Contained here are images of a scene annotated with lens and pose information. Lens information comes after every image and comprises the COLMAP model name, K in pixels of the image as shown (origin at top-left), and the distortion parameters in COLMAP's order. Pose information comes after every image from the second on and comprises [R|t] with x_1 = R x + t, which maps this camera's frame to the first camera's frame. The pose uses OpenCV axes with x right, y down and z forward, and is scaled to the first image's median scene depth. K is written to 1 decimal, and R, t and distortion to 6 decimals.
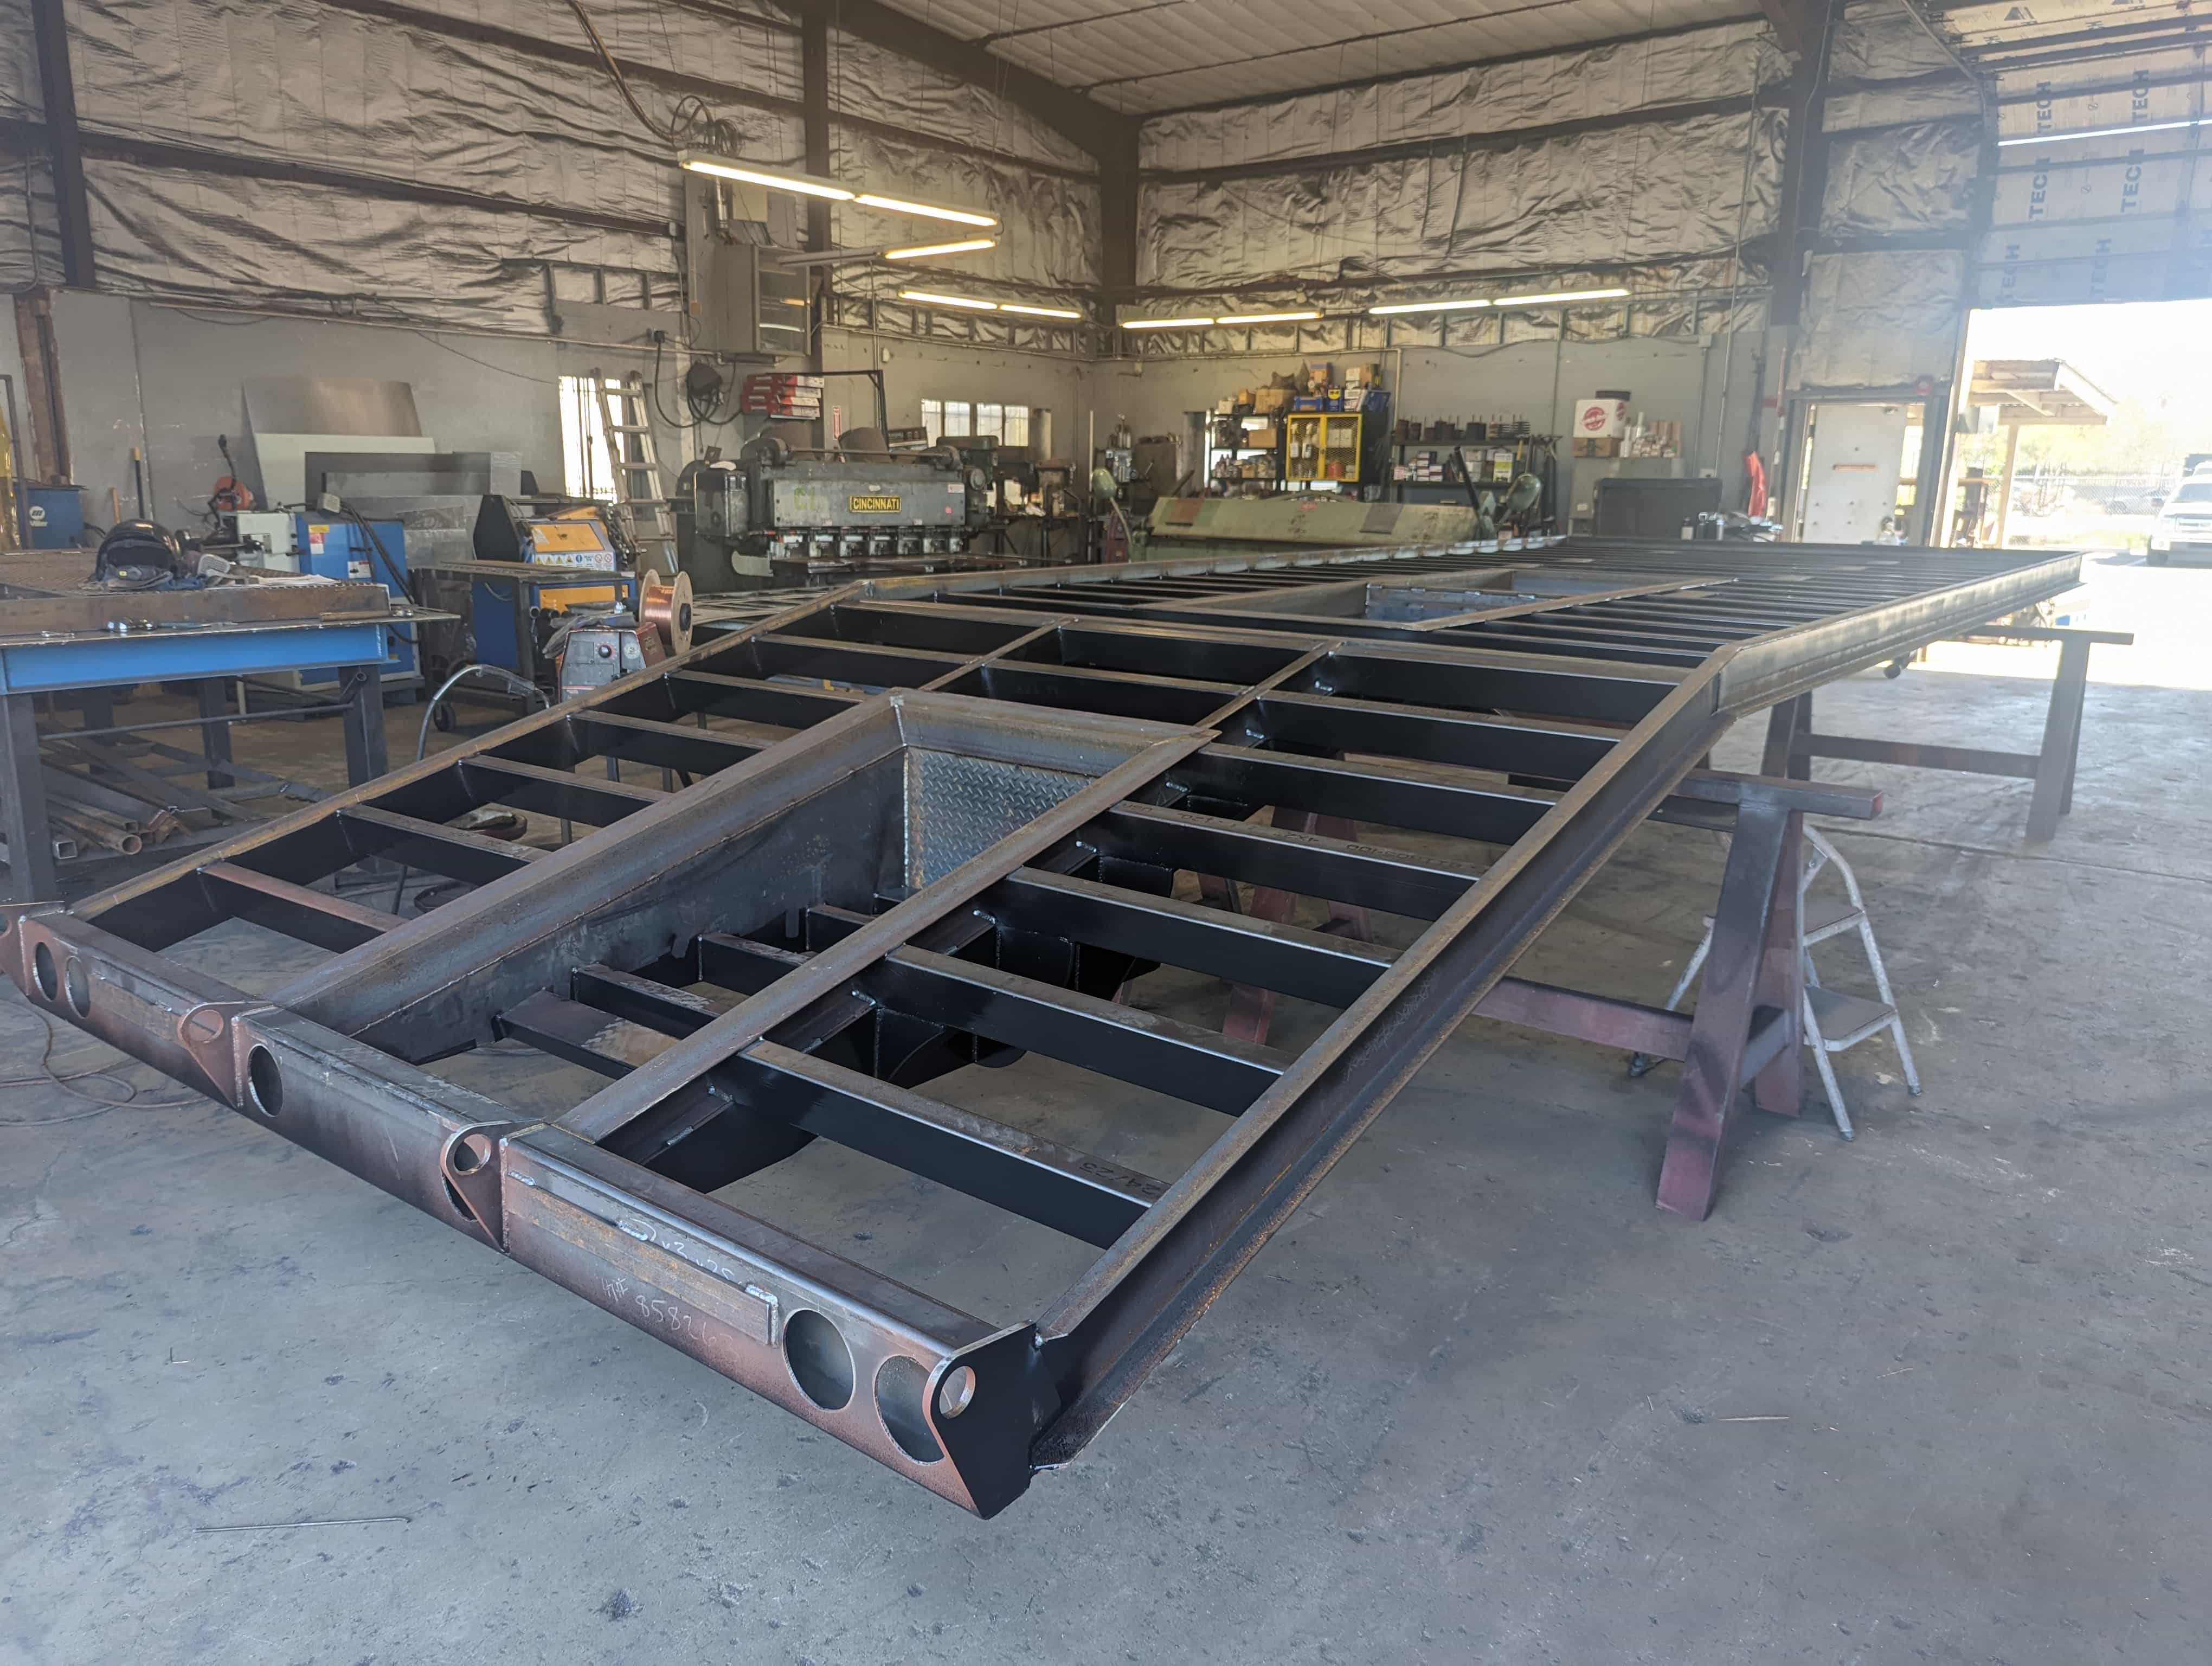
lens RADIAL K [[1580.4, 0, 1099.8], [0, 1580.4, 826.3], [0, 0, 1]] dist [-0.010036, -0.002287]
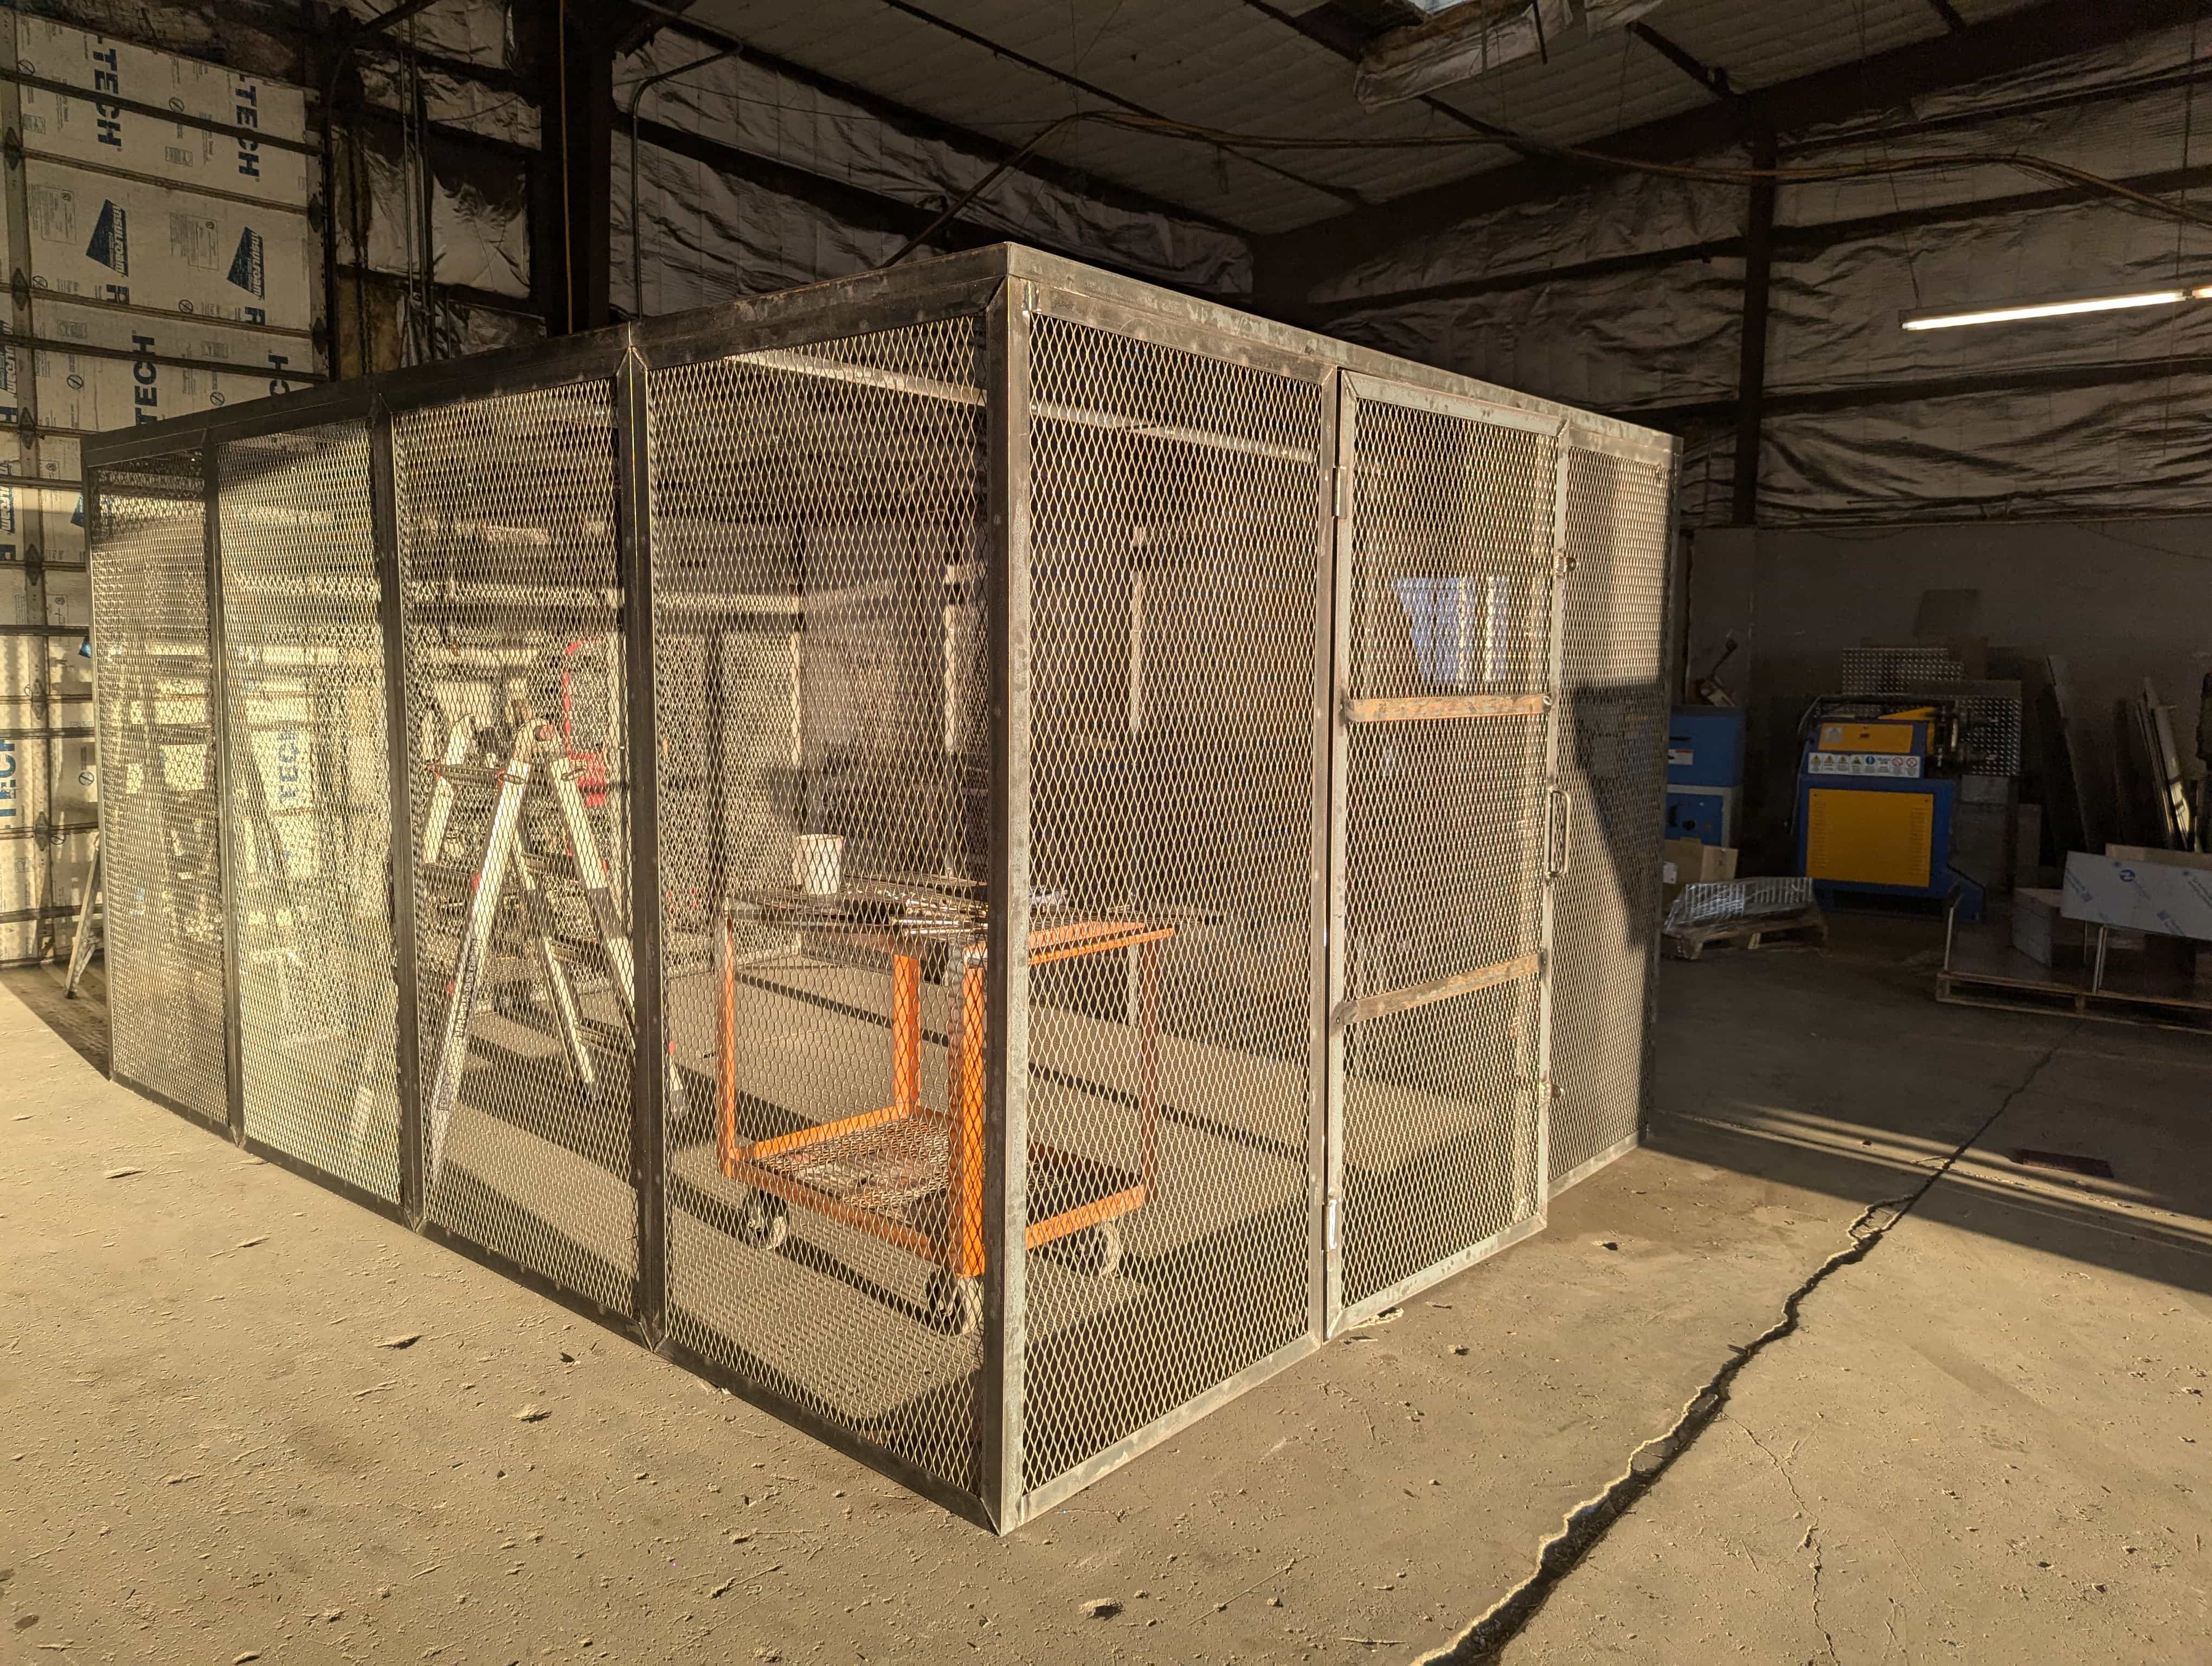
lens RADIAL K [[1580.4, 0, 1100.7], [0, 1580.4, 834.6], [0, 0, 1]] dist [-0.010036, -0.002287]
pose [[-0.040134, 0.095243, -0.994645, 0.549814], [-0.225253, 0.968960, 0.101873, -0.108816], [0.973473, 0.228135, -0.017434, 0.530130]]
